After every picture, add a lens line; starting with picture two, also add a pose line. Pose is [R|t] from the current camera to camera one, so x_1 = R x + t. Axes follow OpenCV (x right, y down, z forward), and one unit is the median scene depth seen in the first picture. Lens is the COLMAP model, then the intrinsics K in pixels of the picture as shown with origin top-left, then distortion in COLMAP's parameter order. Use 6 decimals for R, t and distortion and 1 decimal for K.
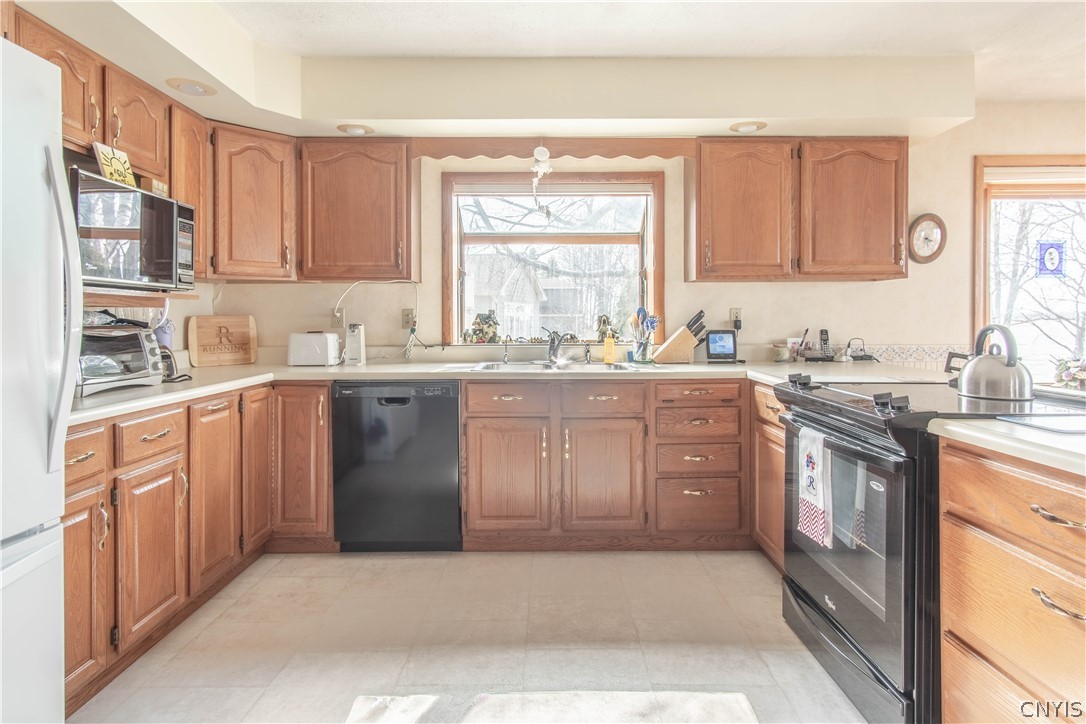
lens RADIAL K [[587.6, 0, 548.8], [0, 587.6, 321.5], [0, 0, 1]] dist [0.006344, 0.001450]
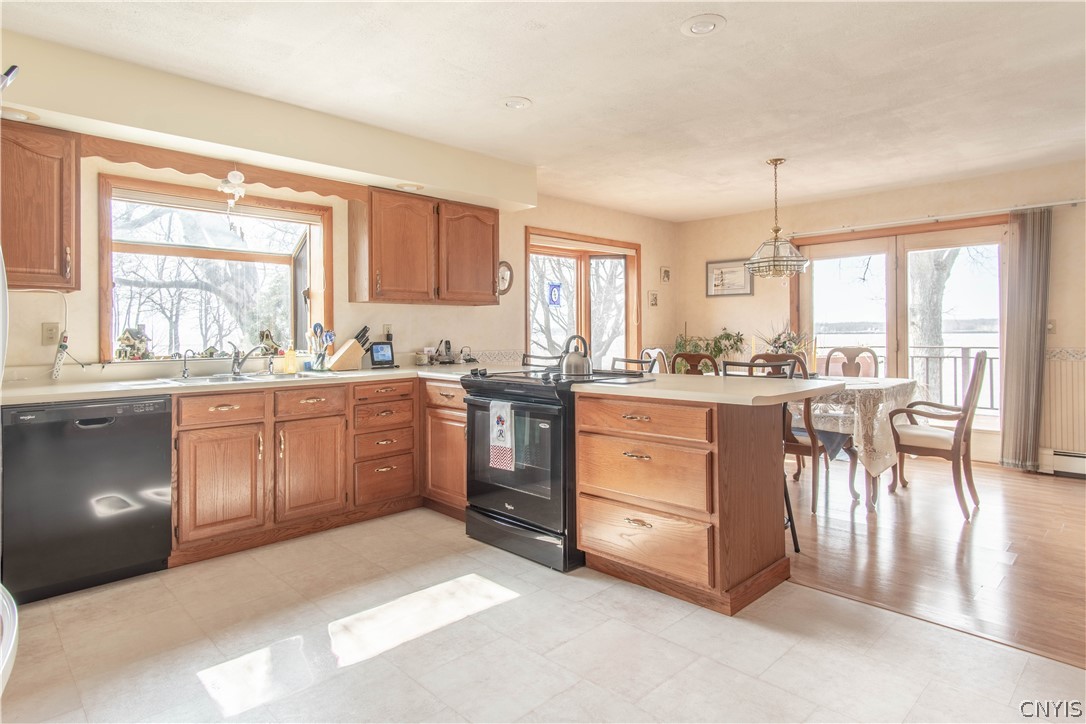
lens RADIAL K [[587.6, 0, 548.8], [0, 587.6, 321.5], [0, 0, 1]] dist [0.006344, 0.001450]
pose [[0.715713, 0.010513, 0.698315, -0.340255], [0.007468, 0.999714, -0.022704, 0.002481], [-0.698355, 0.021464, 0.715430, -0.144827]]
